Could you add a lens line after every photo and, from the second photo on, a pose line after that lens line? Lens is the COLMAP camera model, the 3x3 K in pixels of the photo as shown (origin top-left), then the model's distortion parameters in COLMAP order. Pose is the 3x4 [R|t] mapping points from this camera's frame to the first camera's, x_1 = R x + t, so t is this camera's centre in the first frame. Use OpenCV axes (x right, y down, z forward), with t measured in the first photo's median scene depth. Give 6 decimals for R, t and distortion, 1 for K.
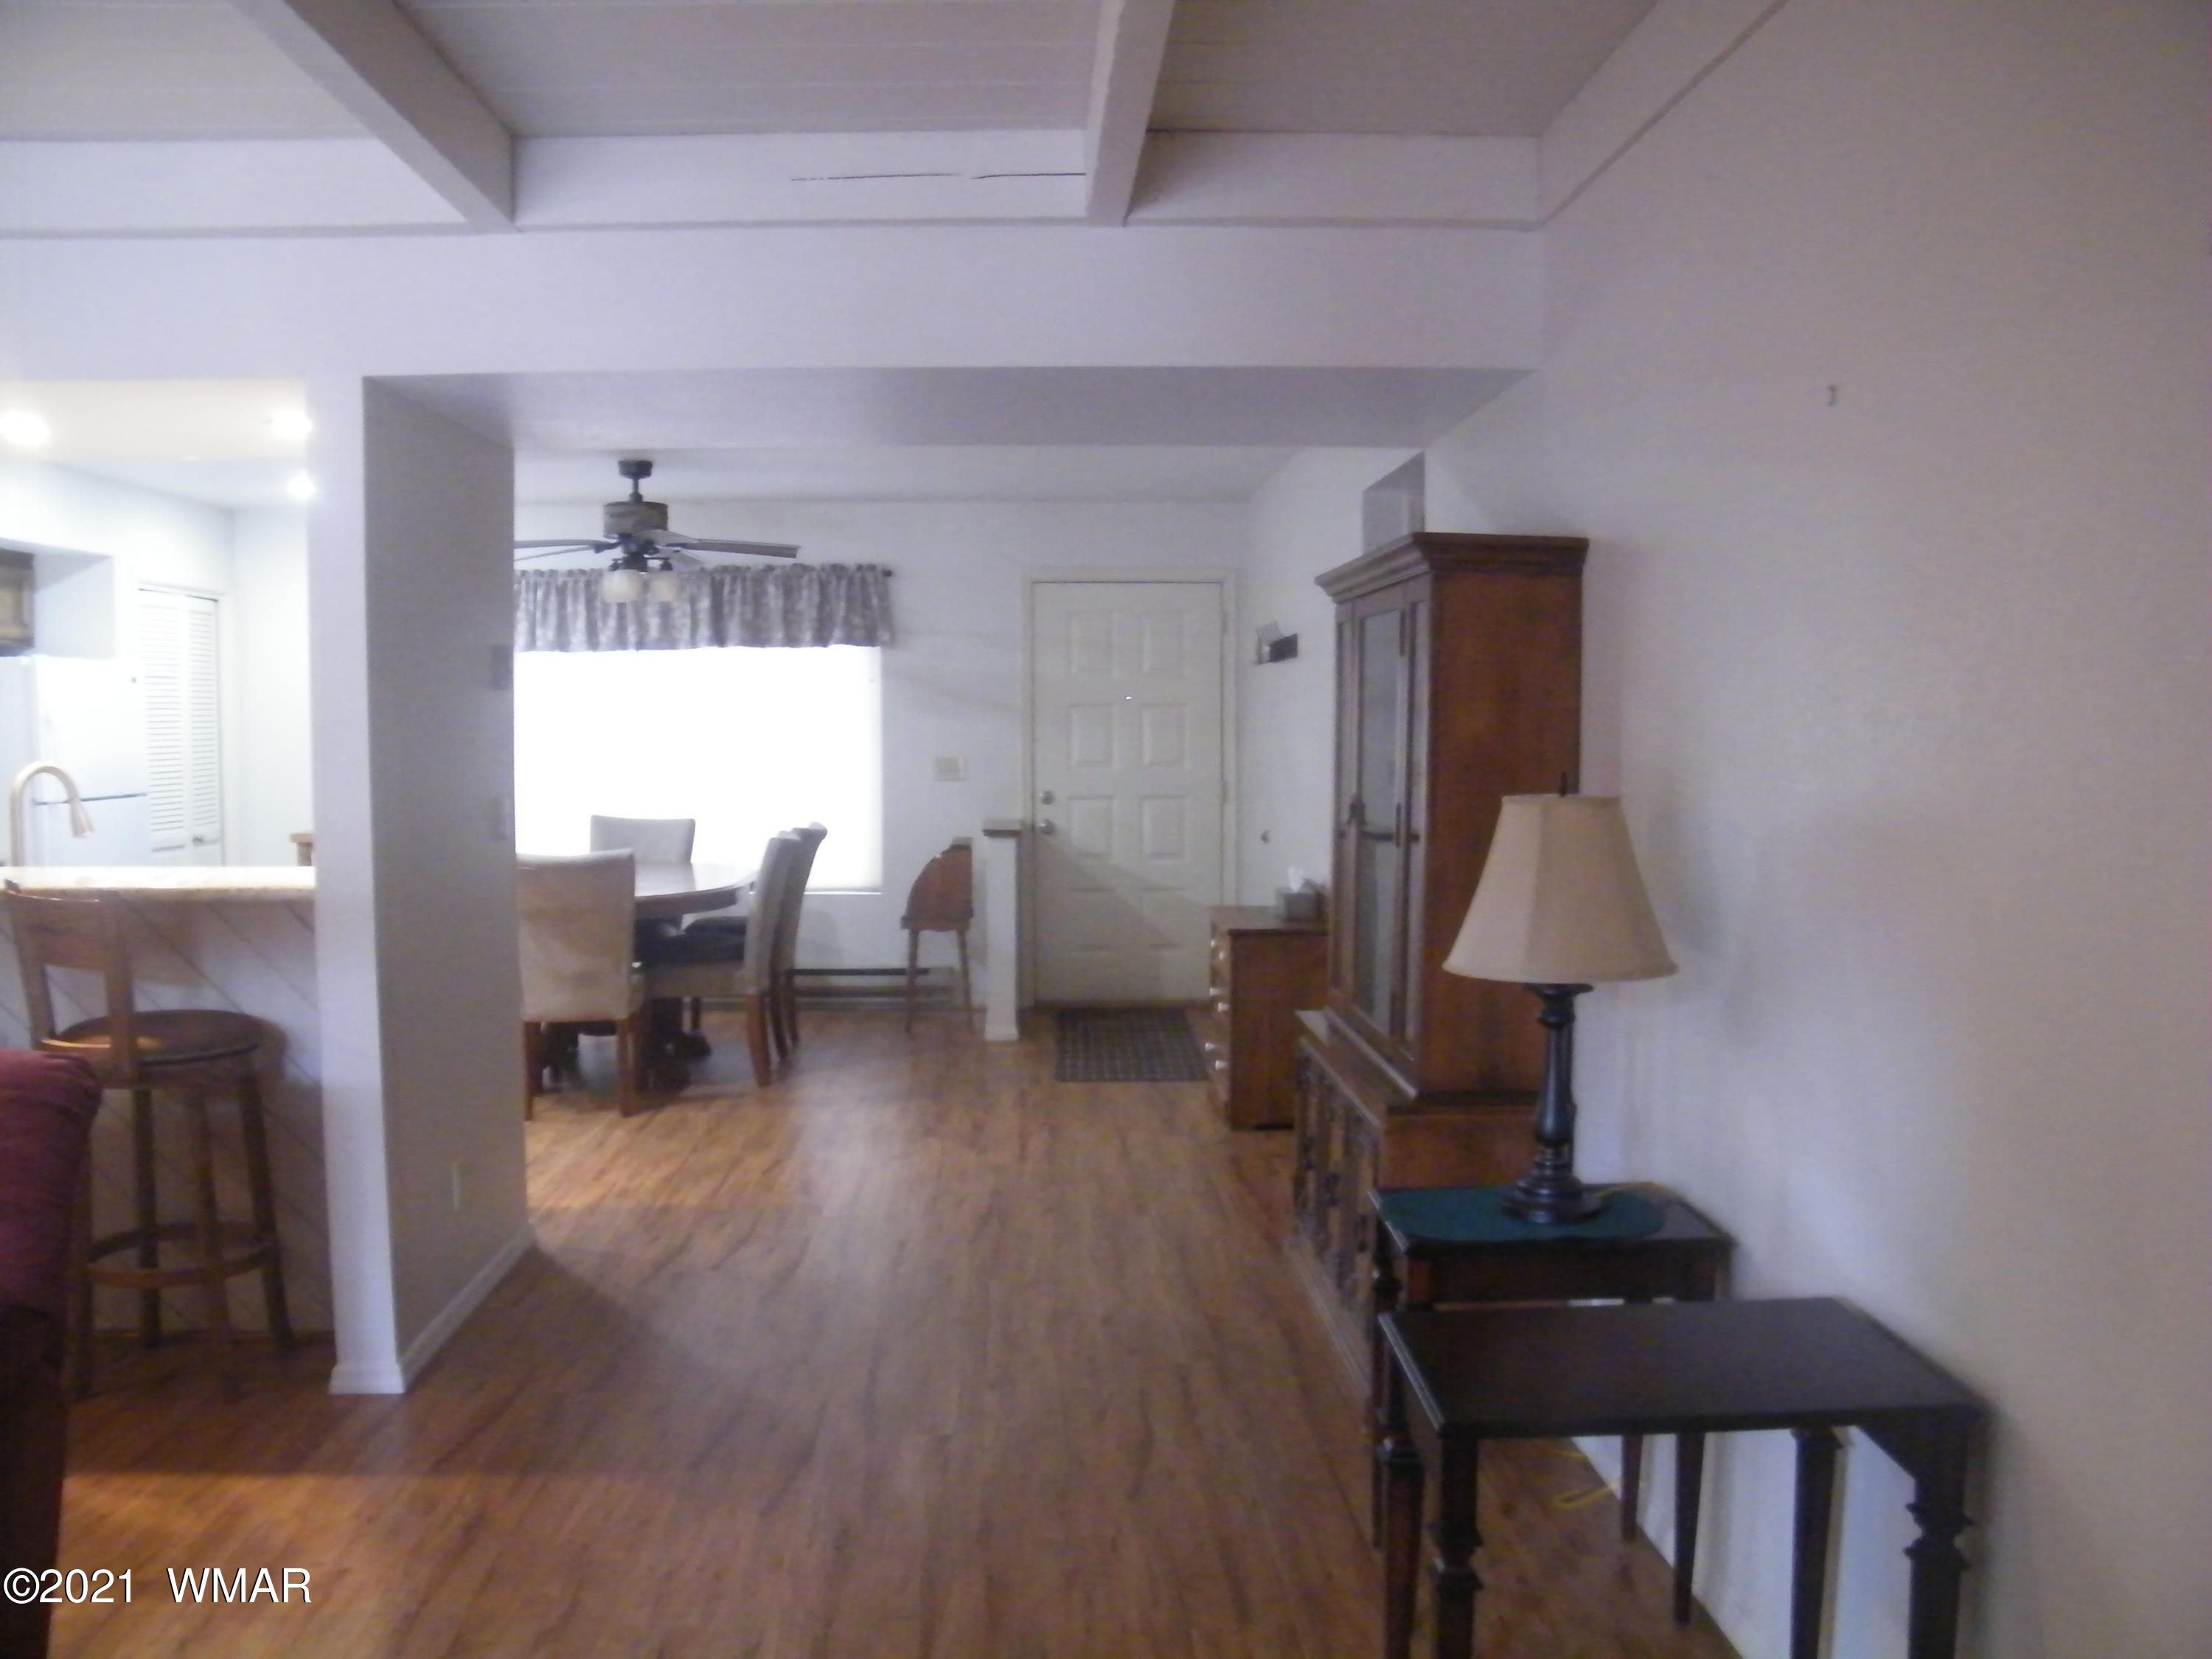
lens RADIAL K [[1878.1, 0, 1102.1], [0, 1878.1, 864.7], [0, 0, 1]] dist [-0.179343, 0.157653]
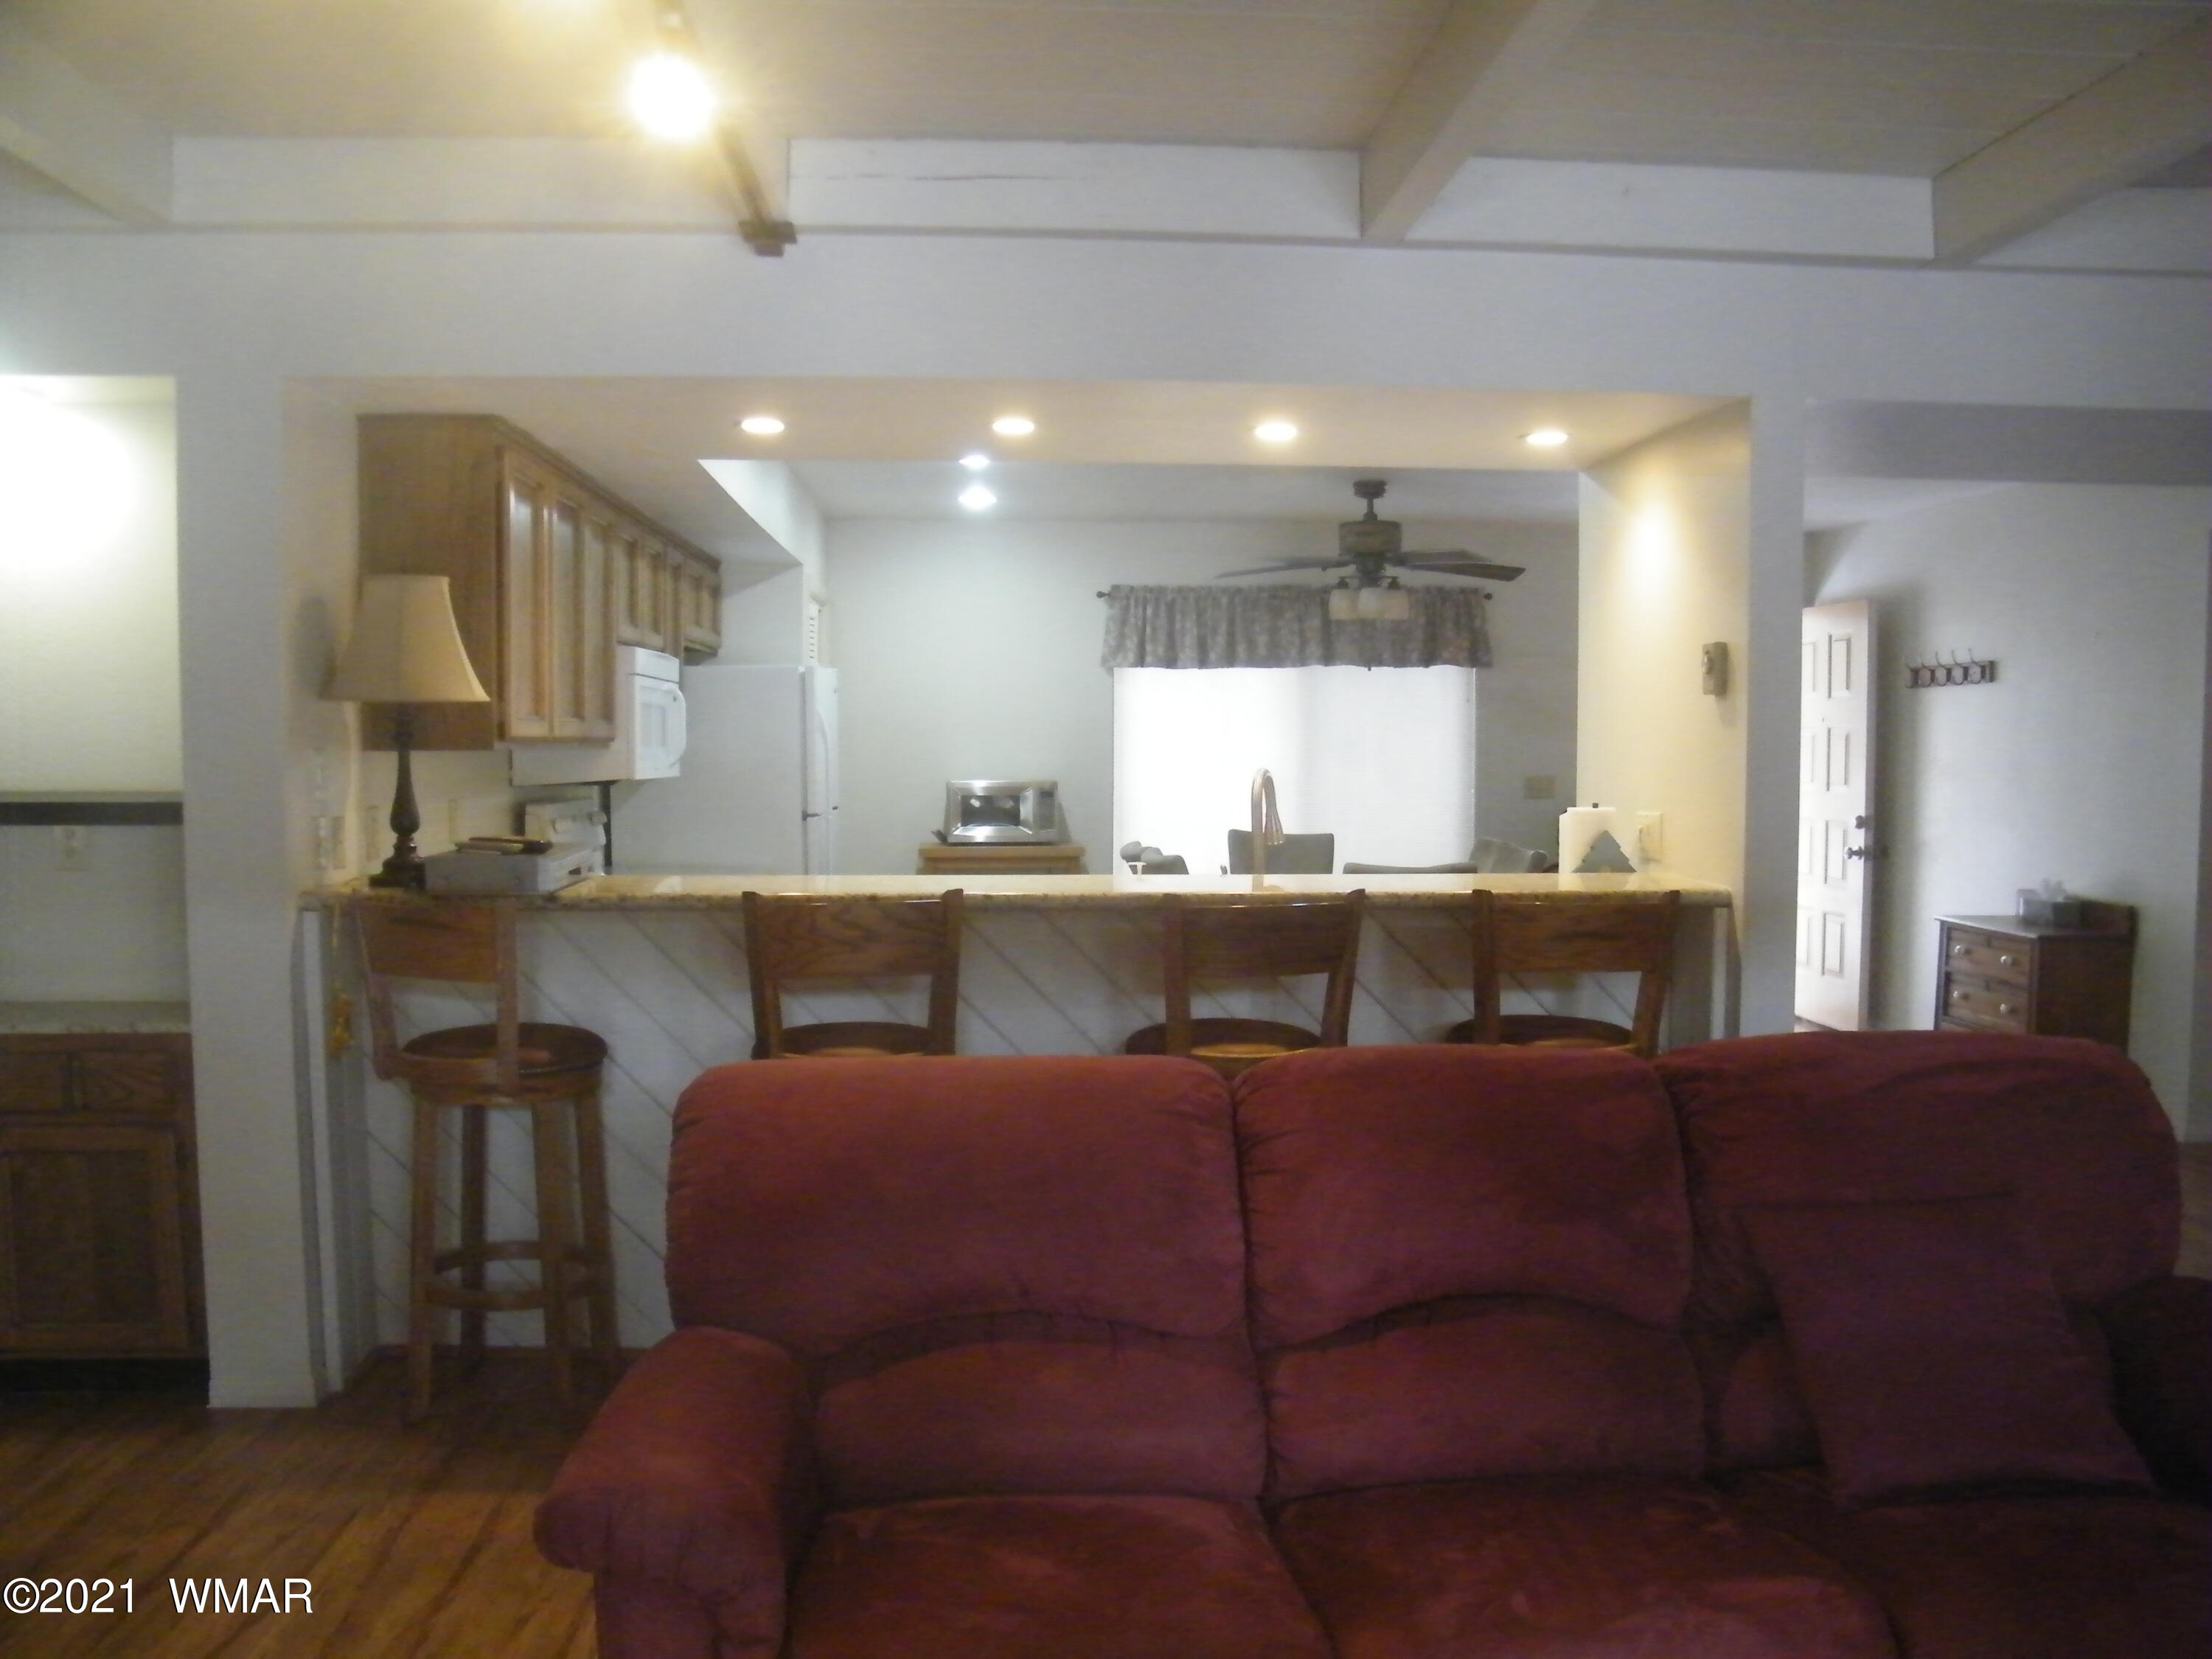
lens RADIAL K [[1878.1, 0, 1102.1], [0, 1878.1, 864.7], [0, 0, 1]] dist [-0.179343, 0.157653]
pose [[0.999890, 0.007008, -0.013055, -0.316503], [-0.007198, 0.999867, -0.014630, 0.007070], [0.012950, 0.014723, 0.999808, -0.018156]]
